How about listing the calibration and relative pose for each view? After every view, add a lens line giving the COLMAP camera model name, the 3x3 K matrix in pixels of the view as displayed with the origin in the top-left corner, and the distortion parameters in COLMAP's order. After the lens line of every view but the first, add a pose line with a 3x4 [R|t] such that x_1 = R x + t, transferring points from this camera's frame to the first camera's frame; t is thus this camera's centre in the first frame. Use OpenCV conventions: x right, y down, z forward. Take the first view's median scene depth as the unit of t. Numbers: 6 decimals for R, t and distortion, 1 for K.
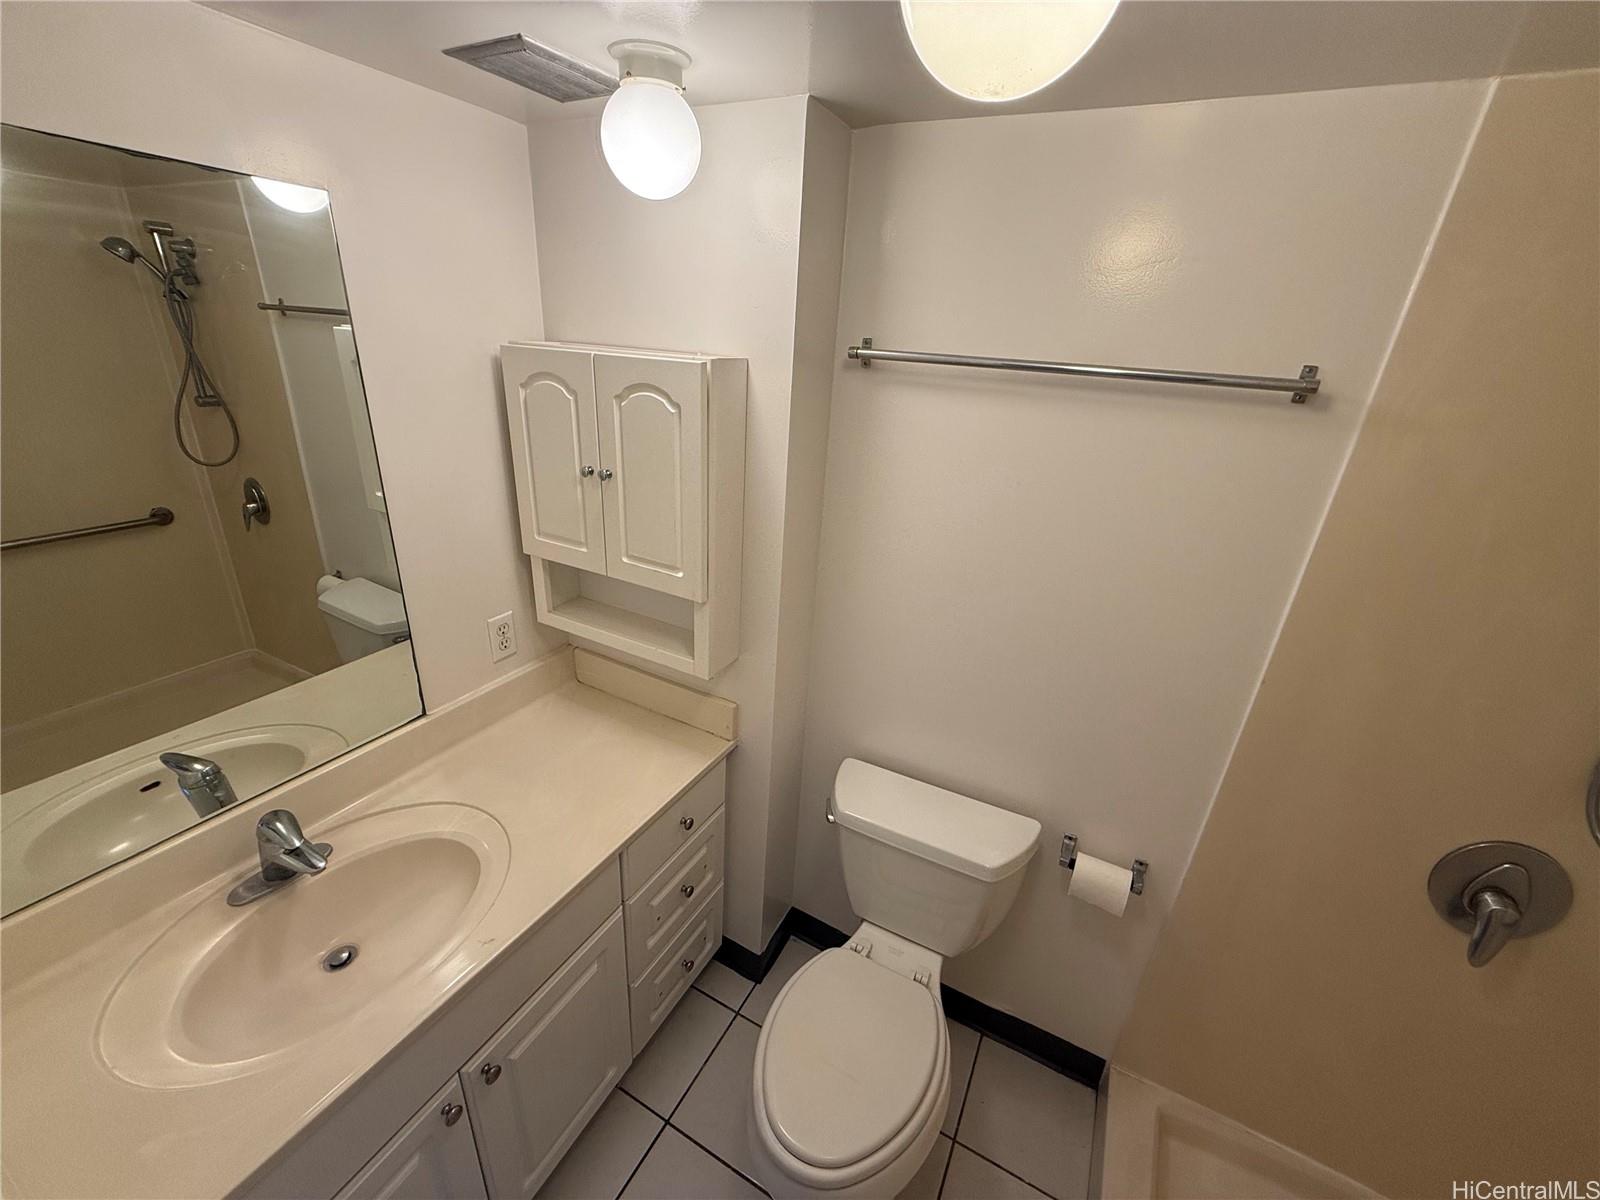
lens RADIAL K [[637.2, 0, 797.1], [0, 637.2, 603.9], [0, 0, 1]] dist [-0.000128, 0.000189]
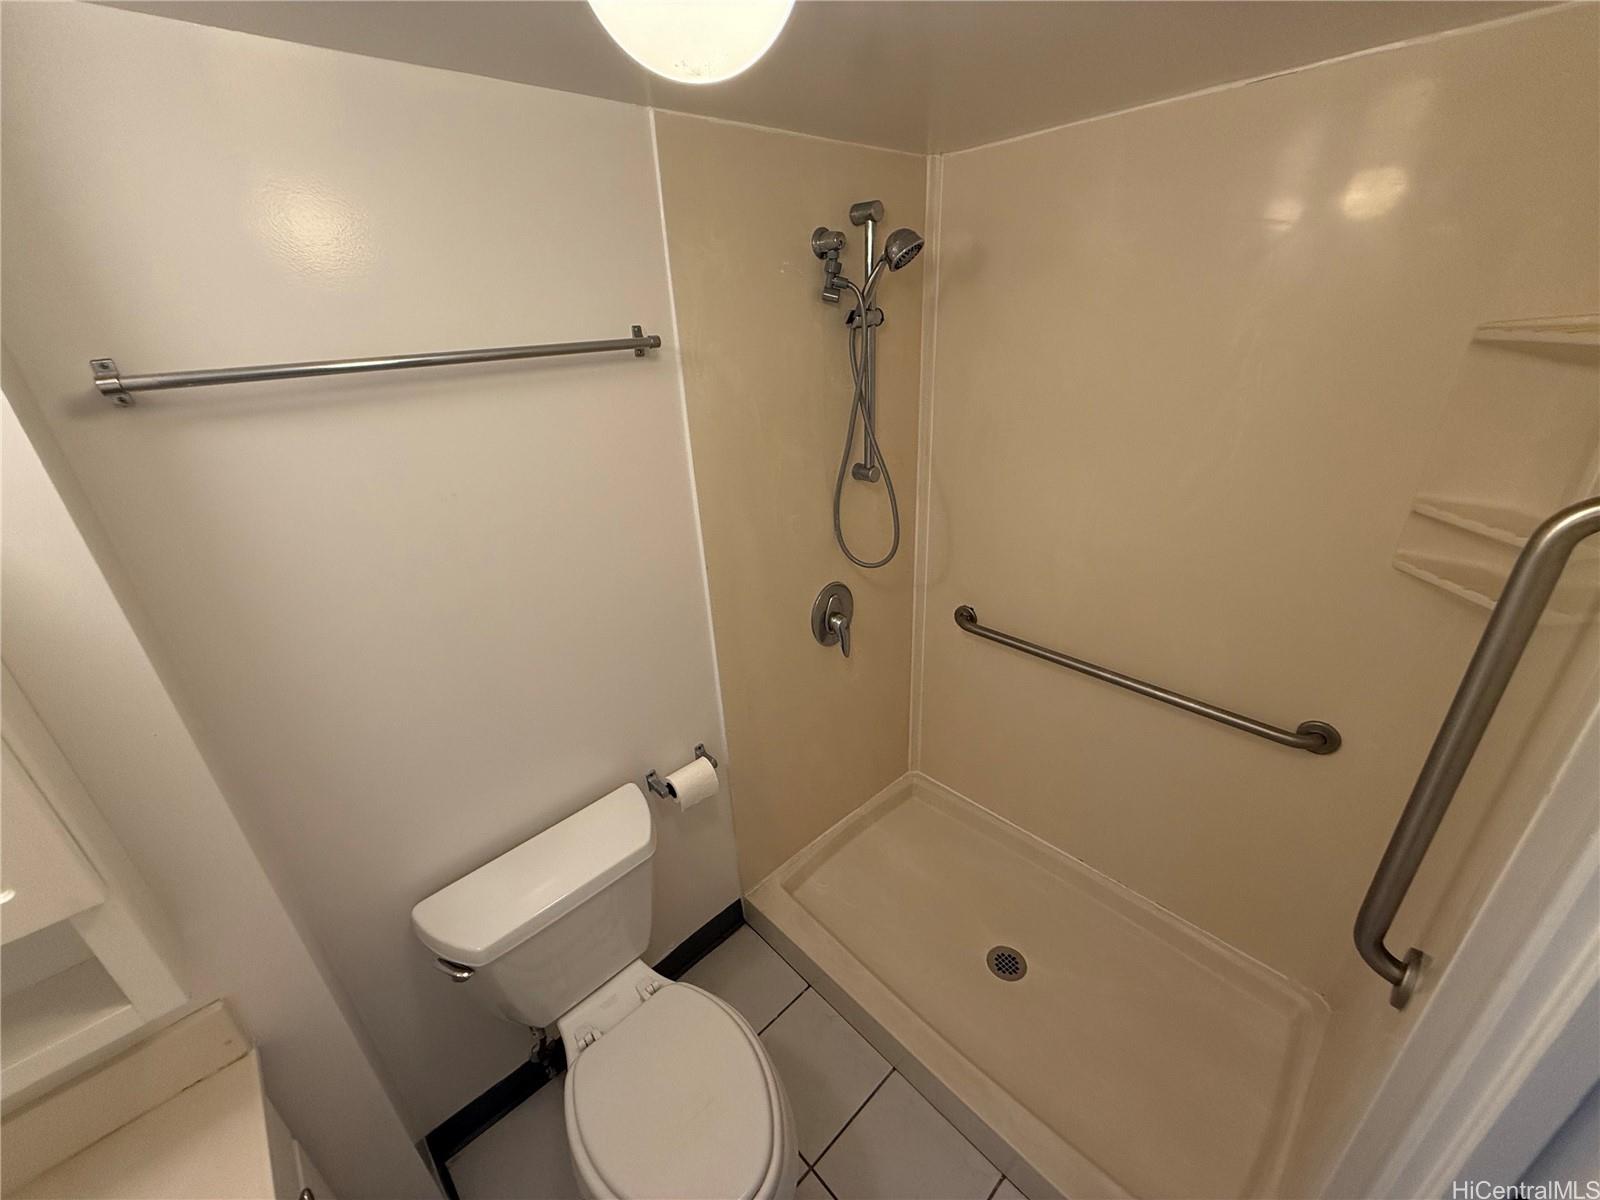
lens RADIAL K [[637.2, 0, 797.1], [0, 637.2, 603.9], [0, 0, 1]] dist [-0.000128, 0.000189]
pose [[0.319895, -0.465298, 0.825327, -0.270044], [0.428195, 0.848063, 0.312149, -0.121671], [-0.845172, 0.253546, 0.470530, 0.208958]]
